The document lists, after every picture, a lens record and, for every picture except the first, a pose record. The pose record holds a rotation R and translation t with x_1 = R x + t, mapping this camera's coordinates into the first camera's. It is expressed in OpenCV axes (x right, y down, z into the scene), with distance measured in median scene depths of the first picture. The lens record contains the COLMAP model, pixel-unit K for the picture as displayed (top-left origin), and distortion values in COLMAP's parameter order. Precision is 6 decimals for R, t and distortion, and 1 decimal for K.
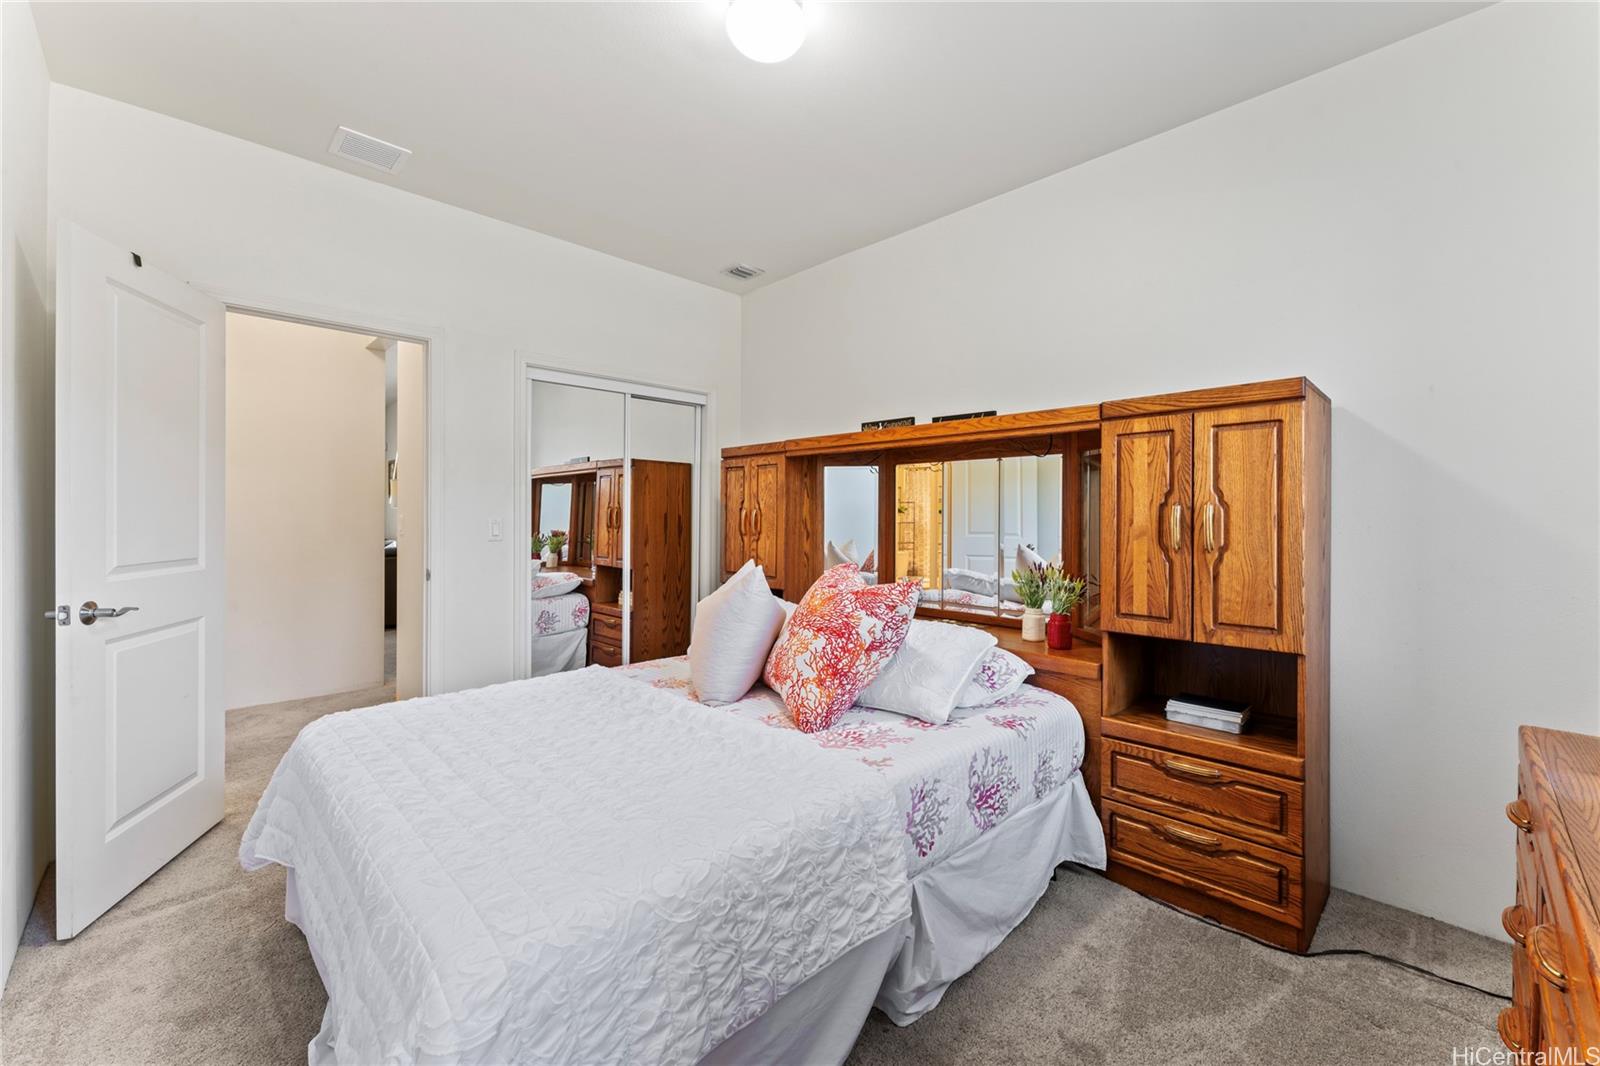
lens RADIAL K [[644.3, 0, 813.1], [0, 644.3, 529.5], [0, 0, 1]] dist [-0.000447, -0.000356]
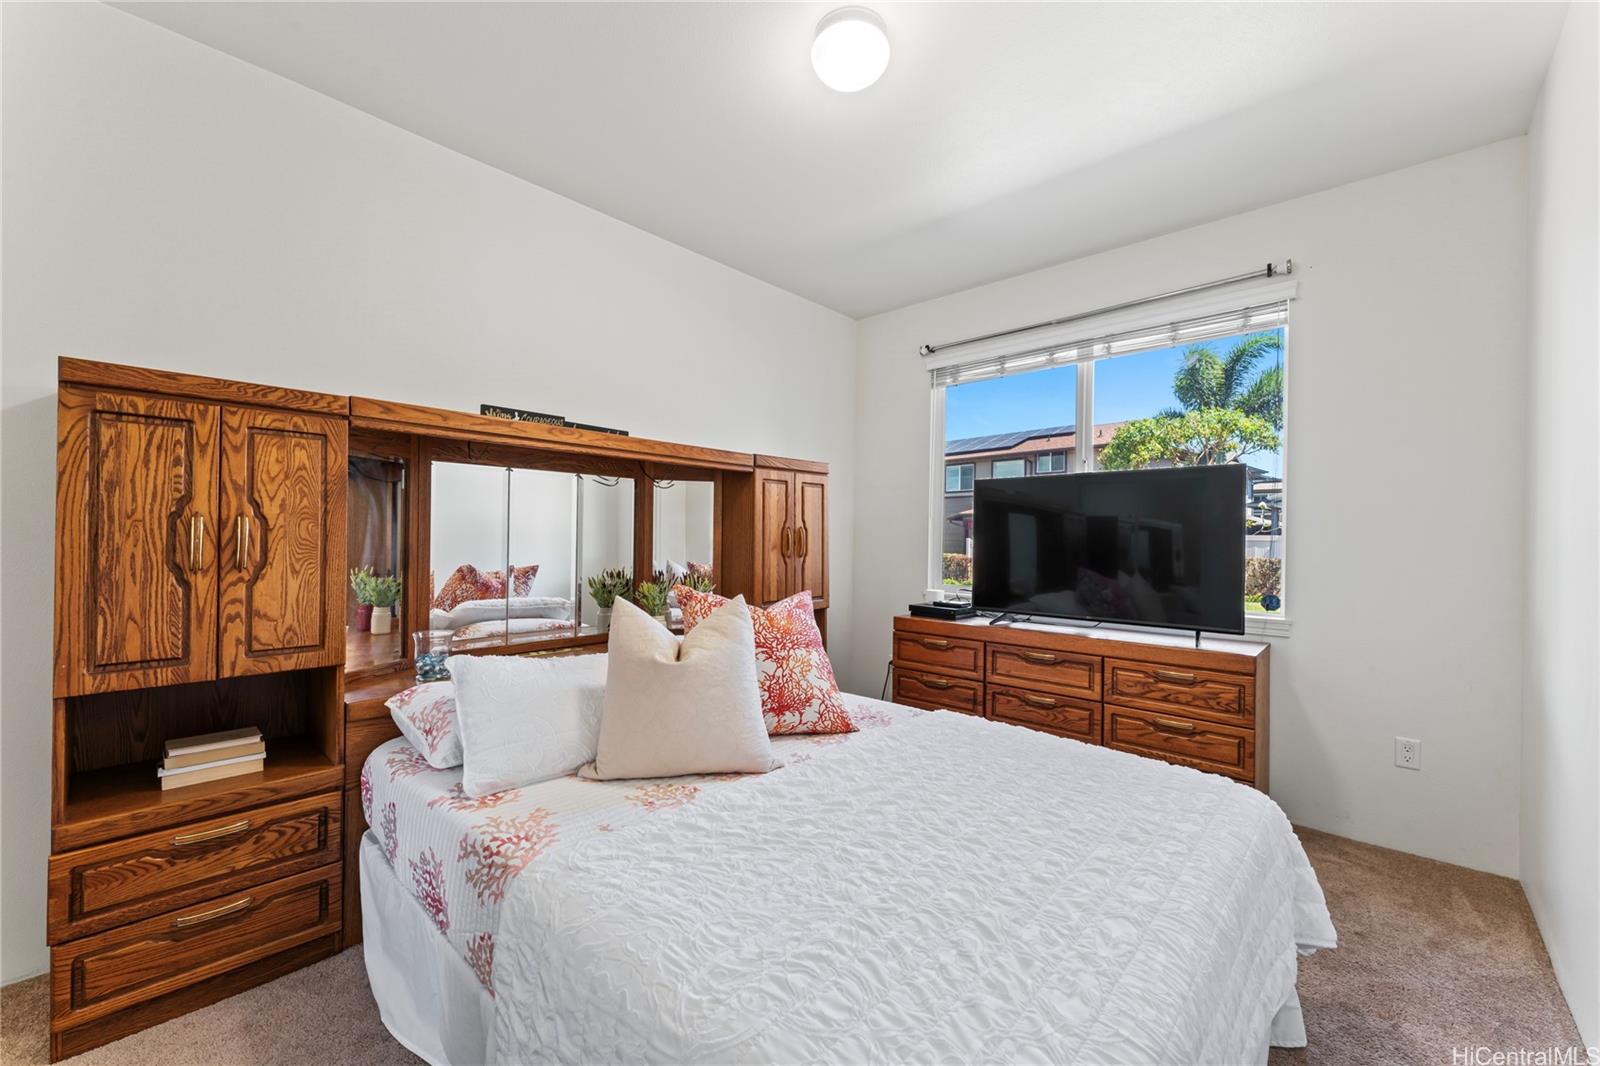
lens RADIAL K [[644.3, 0, 812.8], [0, 644.3, 528.9], [0, 0, 1]] dist [-0.000447, -0.000356]
pose [[-0.063644, 0.004016, 0.997965, -0.654026], [0.006472, 0.999973, -0.003611, -0.019619], [-0.997952, 0.006229, -0.063669, 0.662614]]
